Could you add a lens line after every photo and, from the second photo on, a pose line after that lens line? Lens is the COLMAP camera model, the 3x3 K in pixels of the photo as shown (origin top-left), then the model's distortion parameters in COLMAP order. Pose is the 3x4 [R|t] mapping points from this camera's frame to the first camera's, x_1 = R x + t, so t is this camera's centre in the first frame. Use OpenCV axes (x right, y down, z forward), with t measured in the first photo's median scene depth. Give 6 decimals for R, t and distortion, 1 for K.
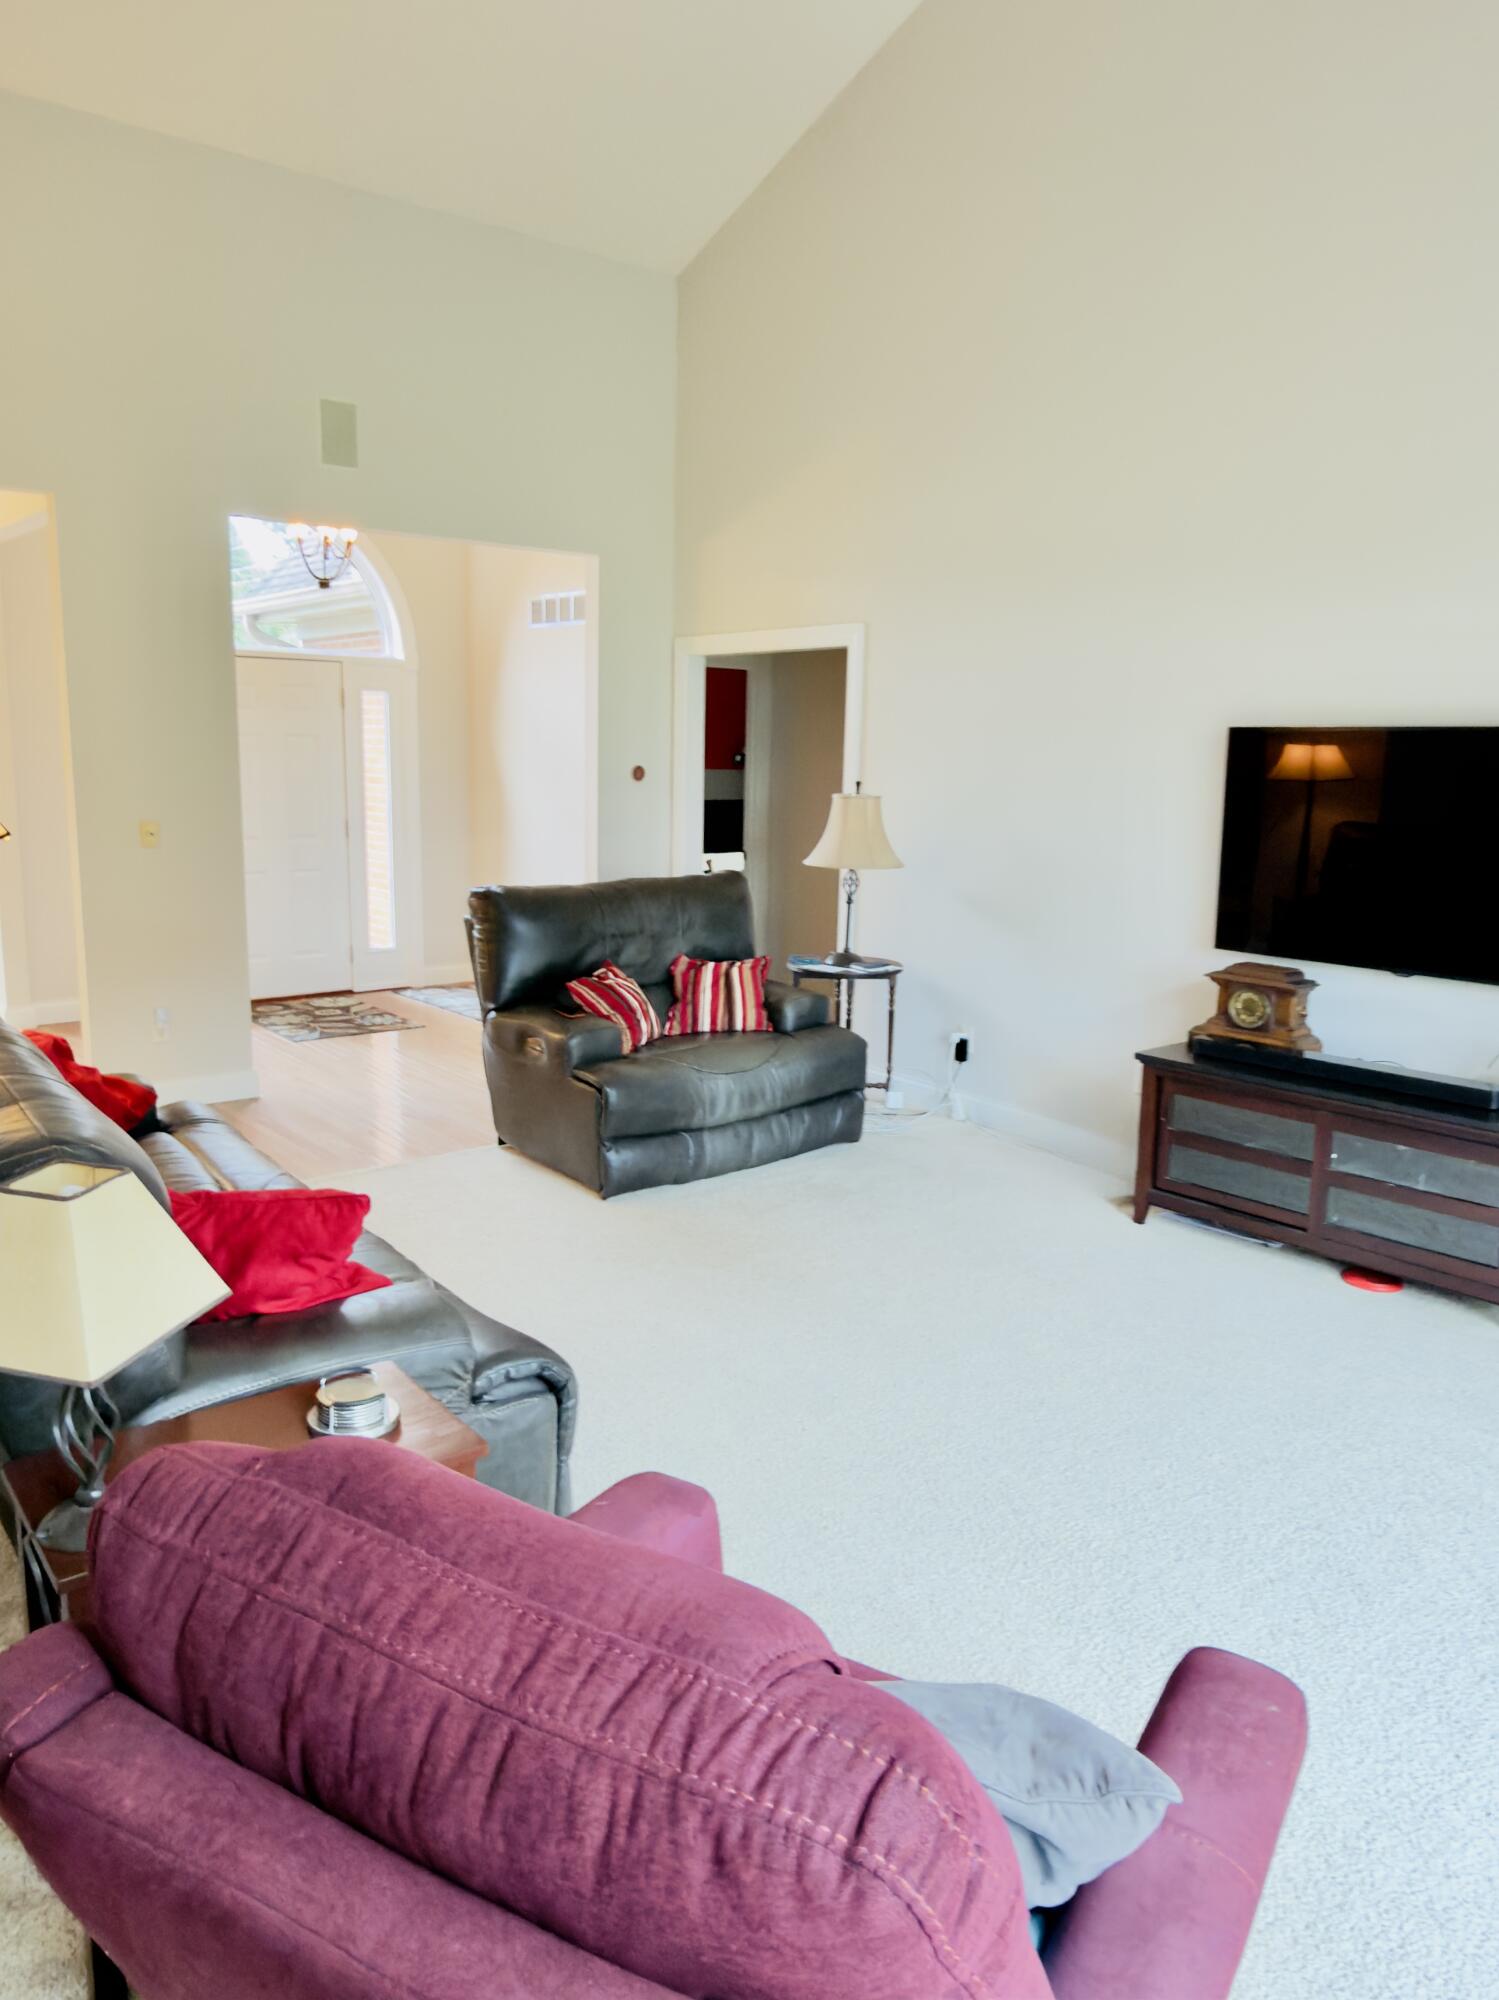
lens RADIAL K [[1388.7, 0, 700.8], [0, 1388.7, 1000.0], [0, 0, 1]] dist [-0.000727, 0.001452]
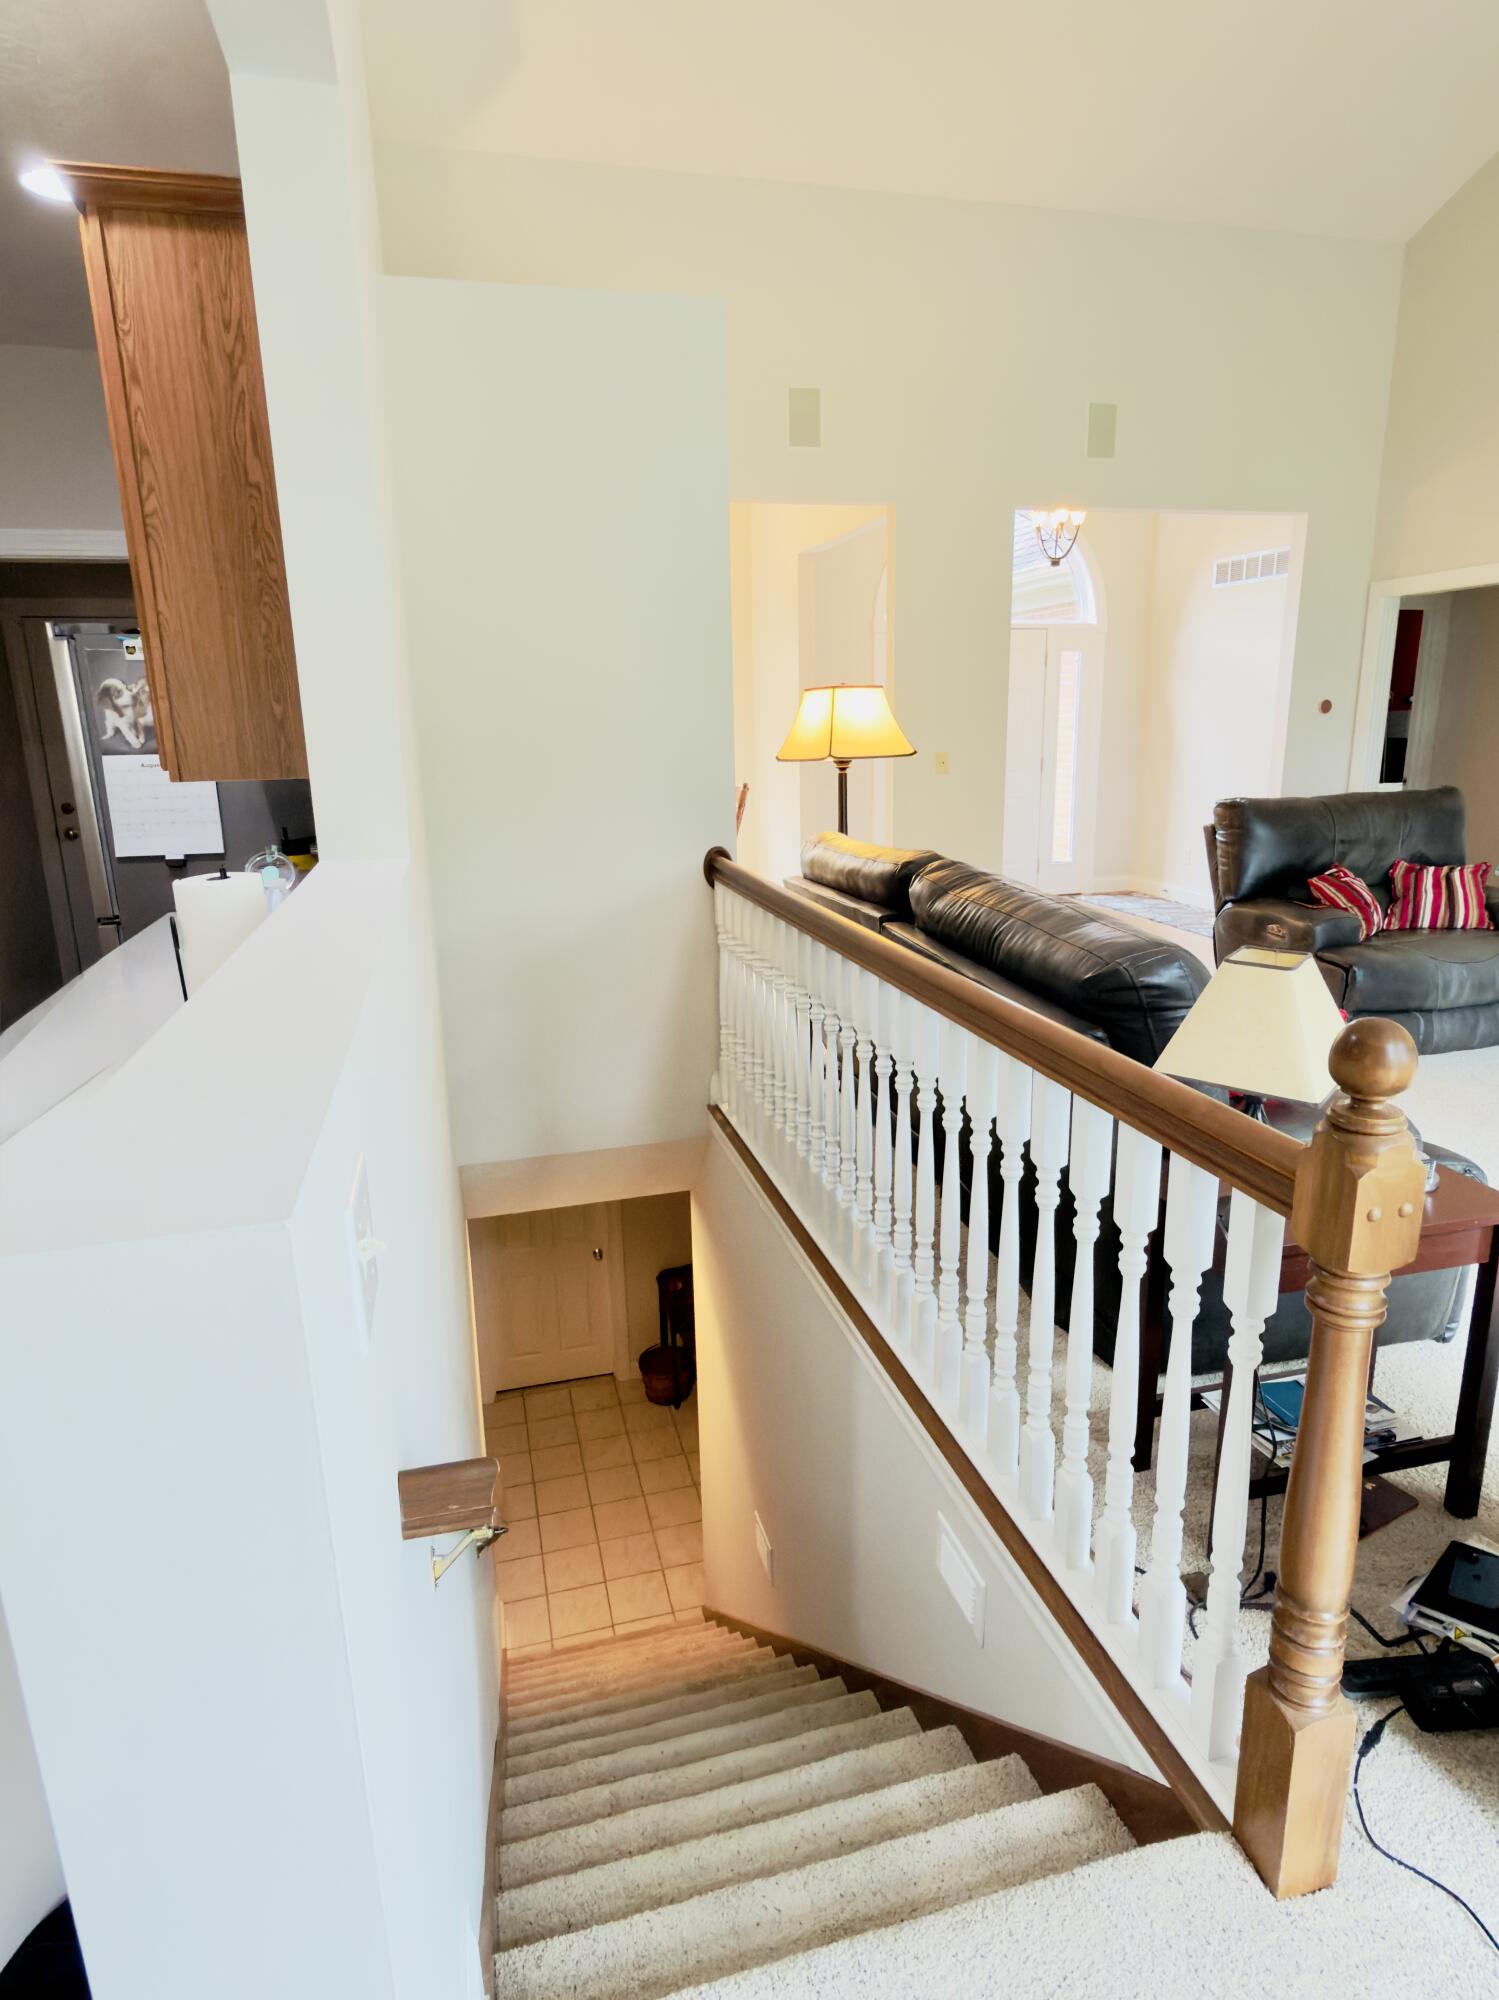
lens RADIAL K [[1107.5, 0, 746.9], [0, 1107.5, 987.9], [0, 0, 1]] dist [-0.002656, 0.000030]
pose [[0.914033, 0.058694, -0.401371, -0.136725], [-0.033918, 0.997070, 0.068565, 0.028809], [0.404219, -0.049057, 0.913346, -0.047157]]
